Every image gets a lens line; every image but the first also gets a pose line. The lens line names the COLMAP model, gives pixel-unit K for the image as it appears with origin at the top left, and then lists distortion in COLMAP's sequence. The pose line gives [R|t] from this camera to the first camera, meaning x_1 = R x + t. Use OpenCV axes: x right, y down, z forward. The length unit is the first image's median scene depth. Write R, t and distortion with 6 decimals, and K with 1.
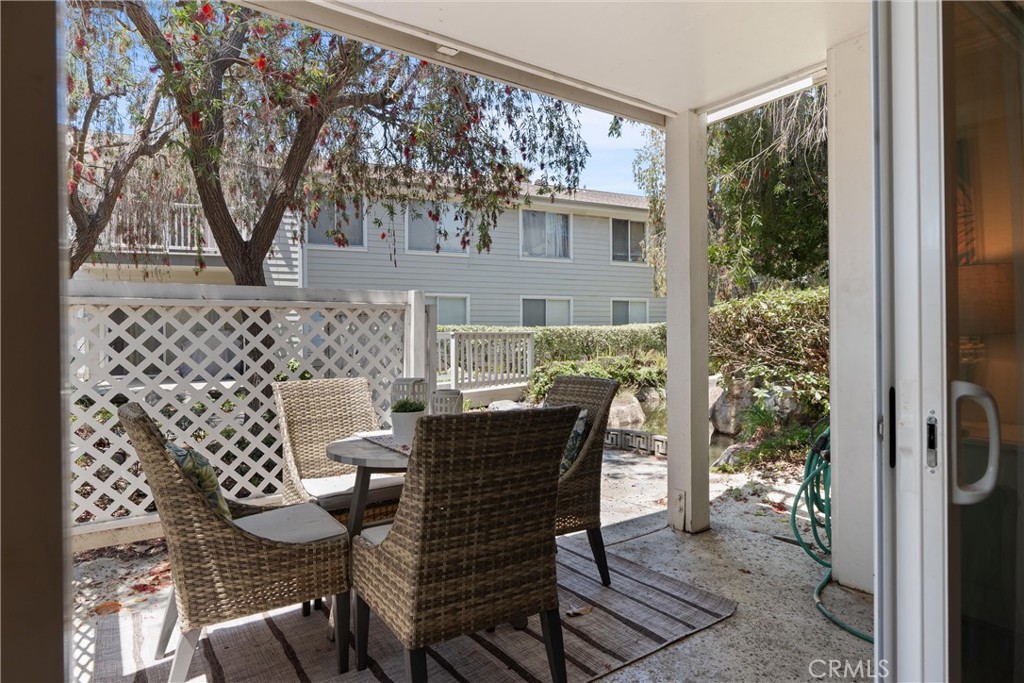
lens RADIAL K [[576.8, 0, 514.6], [0, 576.8, 334.1], [0, 0, 1]] dist [-0.000707, 0.000117]
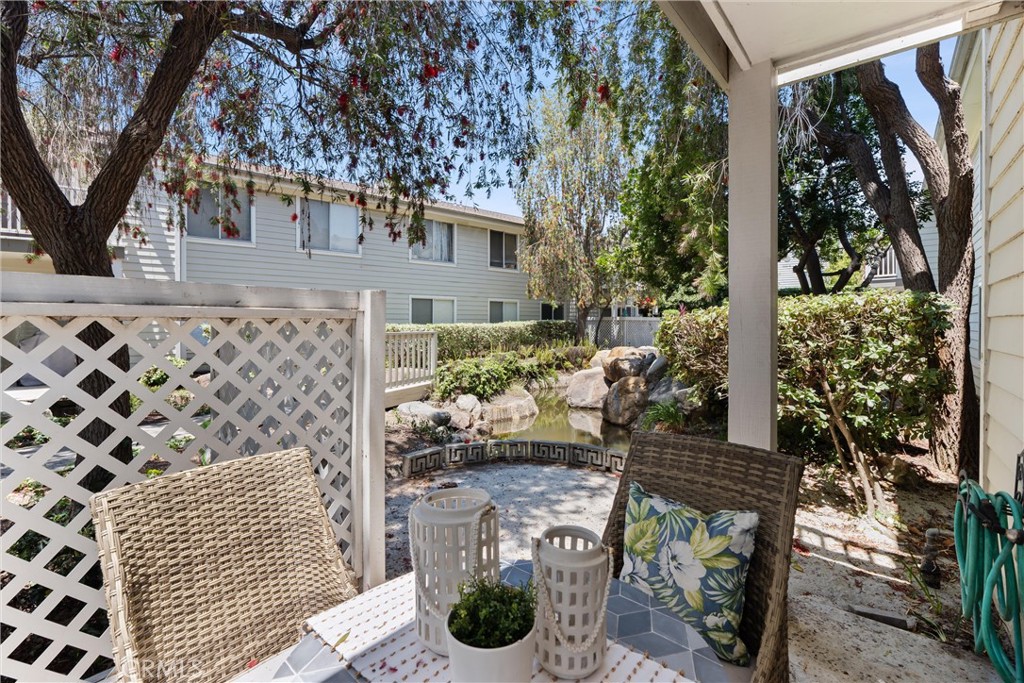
lens RADIAL K [[469.7, 0, 512.5], [0, 469.7, 330.9], [0, 0, 1]] dist [-0.001783, -0.001095]
pose [[0.965892, 0.001758, 0.258941, -0.056140], [-0.003880, 0.999963, 0.007686, -0.012440], [-0.258918, -0.008429, 0.965863, 0.155698]]
